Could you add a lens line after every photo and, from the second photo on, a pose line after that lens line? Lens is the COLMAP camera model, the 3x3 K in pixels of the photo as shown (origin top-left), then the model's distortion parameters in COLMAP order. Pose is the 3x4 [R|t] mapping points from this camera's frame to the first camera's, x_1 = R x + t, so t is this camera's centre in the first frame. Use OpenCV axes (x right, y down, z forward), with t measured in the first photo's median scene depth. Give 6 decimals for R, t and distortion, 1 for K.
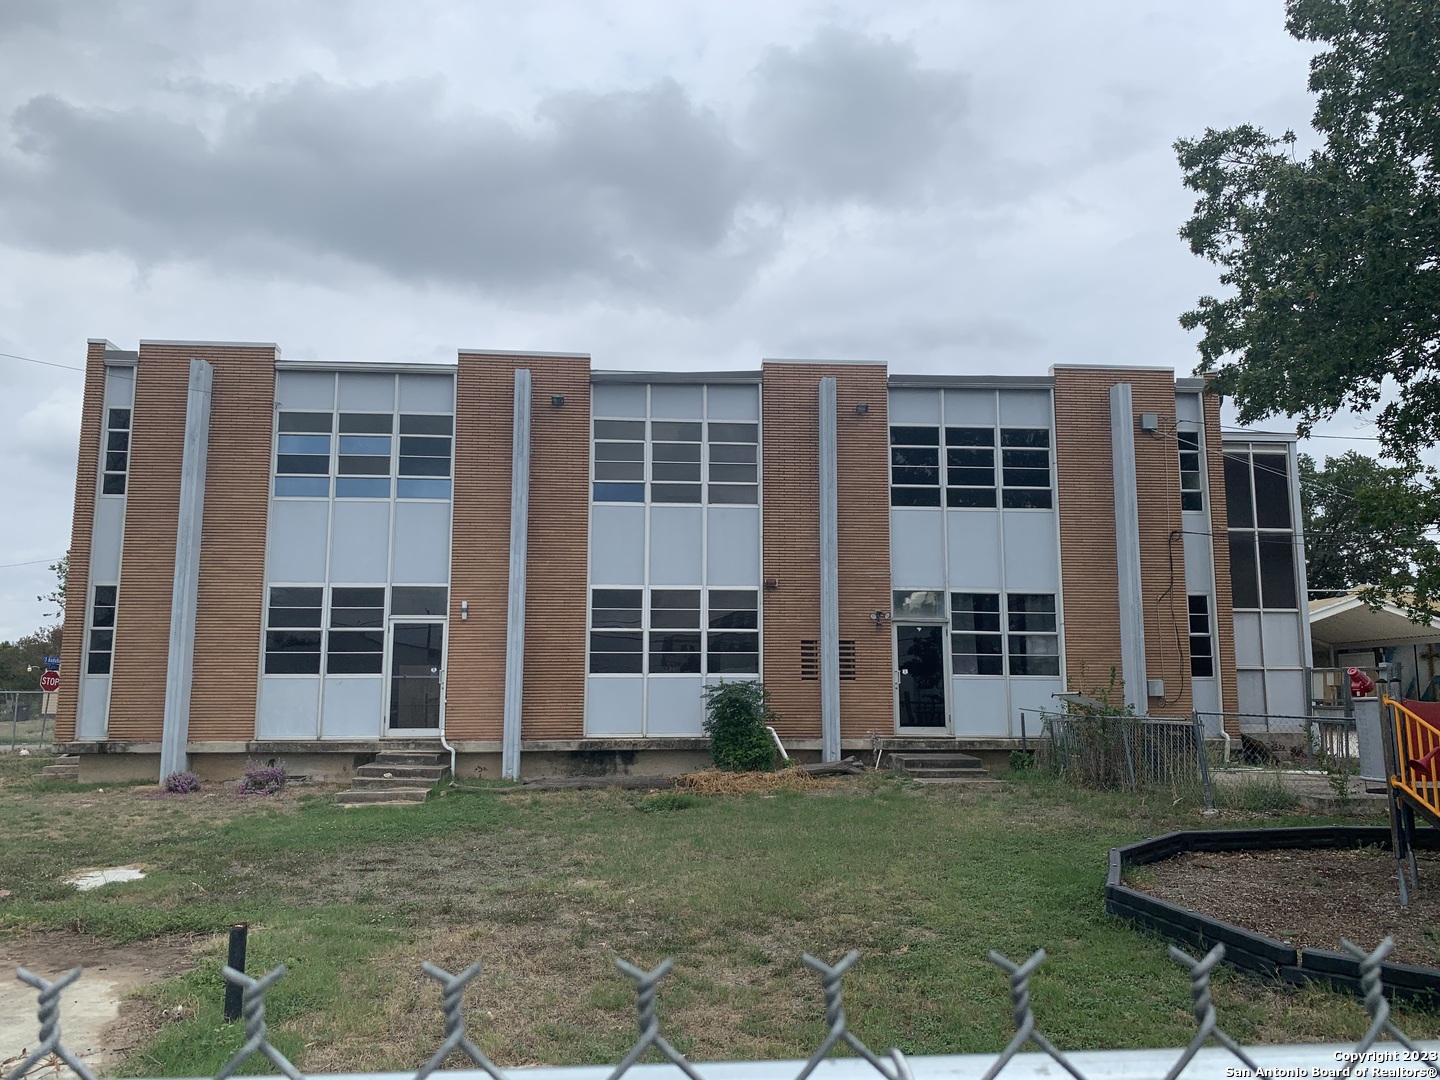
lens RADIAL K [[972.6, 0, 718.7], [0, 972.6, 578.3], [0, 0, 1]] dist [0.110981, -0.237984]
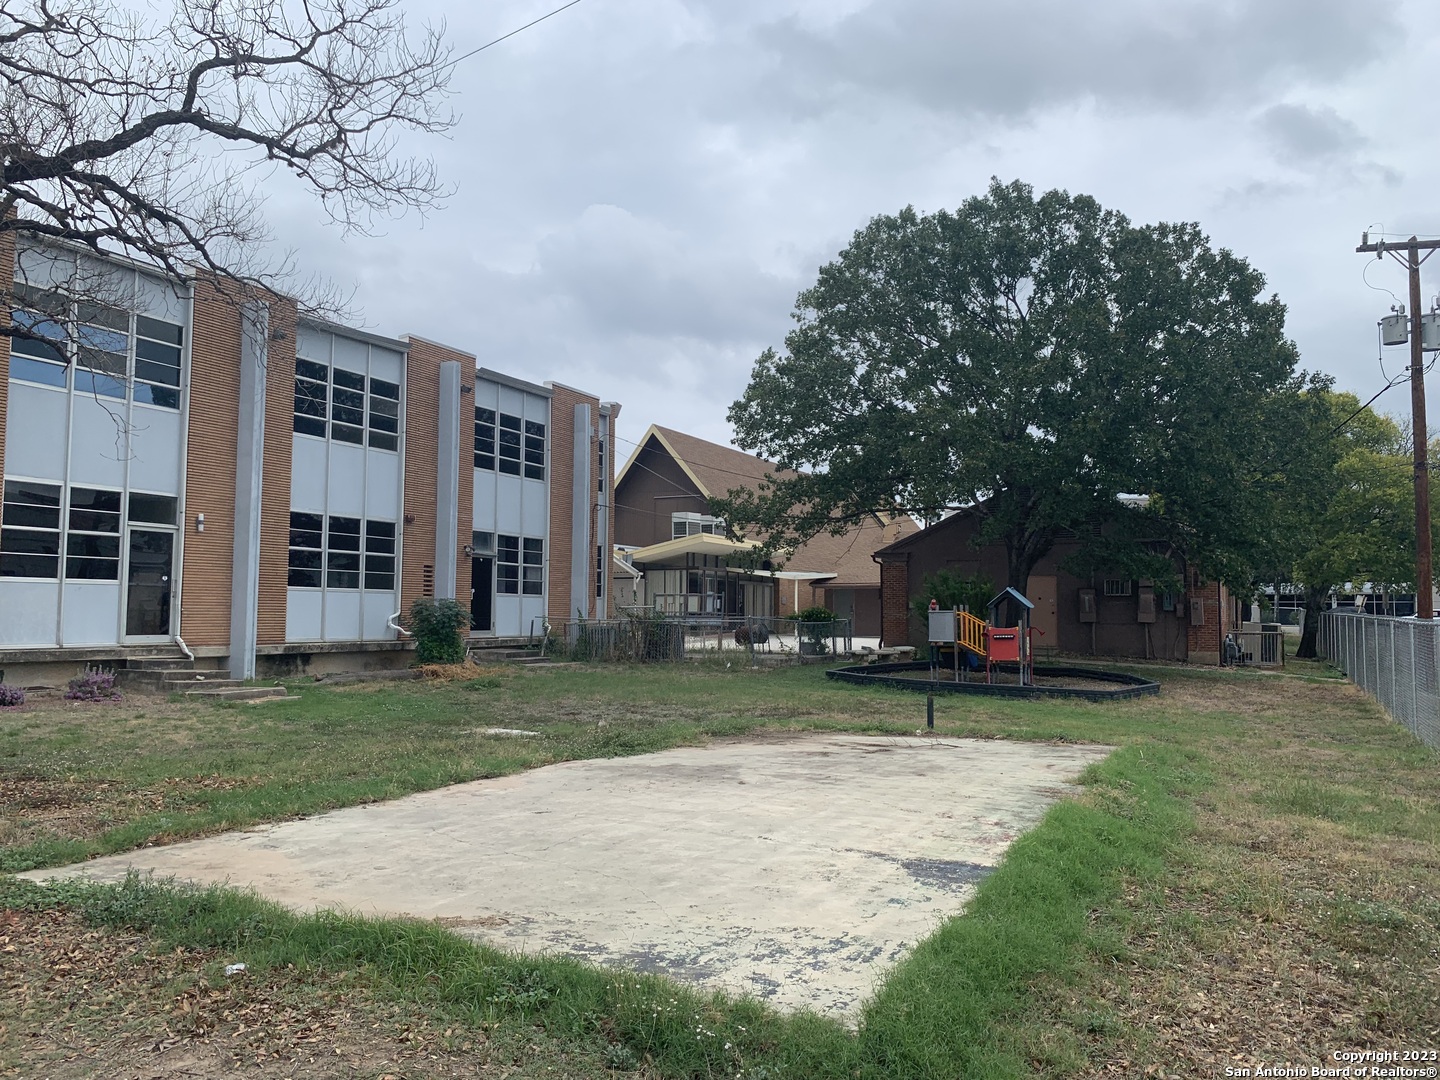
lens RADIAL K [[1011.1, 0, 720.0], [0, 1011.1, 540.0], [0, 0, 1]] dist [0.119593, -0.129813]
pose [[0.550806, 0.068937, 0.831781, -0.817366], [-0.117506, 0.993062, -0.004492, -0.008159], [-0.826320, -0.095265, 0.555085, -0.062346]]
